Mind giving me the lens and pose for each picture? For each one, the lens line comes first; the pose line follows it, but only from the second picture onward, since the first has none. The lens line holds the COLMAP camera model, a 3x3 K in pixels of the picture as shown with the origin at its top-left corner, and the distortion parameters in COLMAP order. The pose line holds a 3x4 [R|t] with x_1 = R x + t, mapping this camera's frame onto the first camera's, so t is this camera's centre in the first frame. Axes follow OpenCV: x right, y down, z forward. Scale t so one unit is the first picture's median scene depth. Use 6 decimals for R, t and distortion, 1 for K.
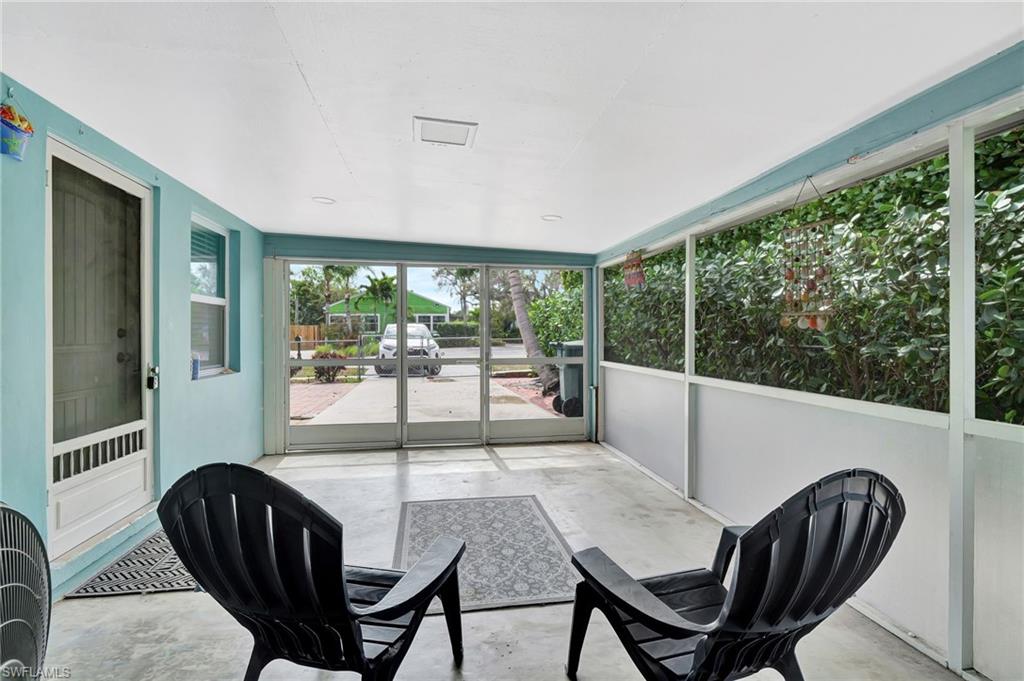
lens RADIAL K [[494.6, 0, 509.9], [0, 494.6, 339.7], [0, 0, 1]] dist [-0.011054, -0.002253]
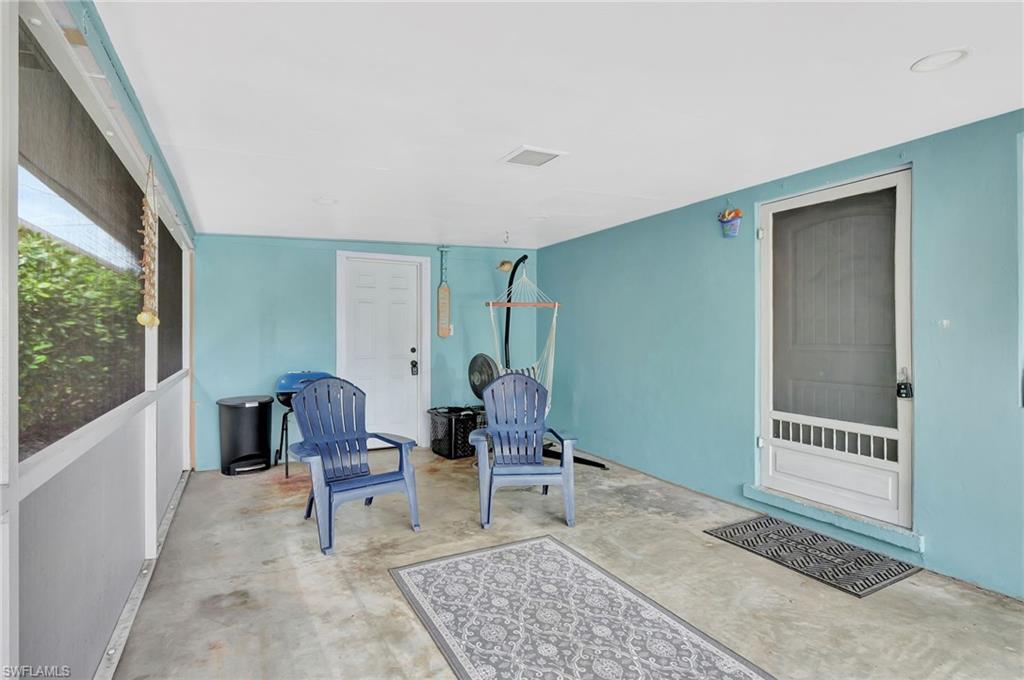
lens RADIAL K [[494.6, 0, 509.9], [0, 494.6, 339.2], [0, 0, 1]] dist [-0.011054, -0.002253]
pose [[-0.945681, 0.001673, -0.325090, 0.230433], [-0.001565, 0.999952, 0.009698, -0.010942], [0.325091, 0.009679, -0.945633, 1.671141]]
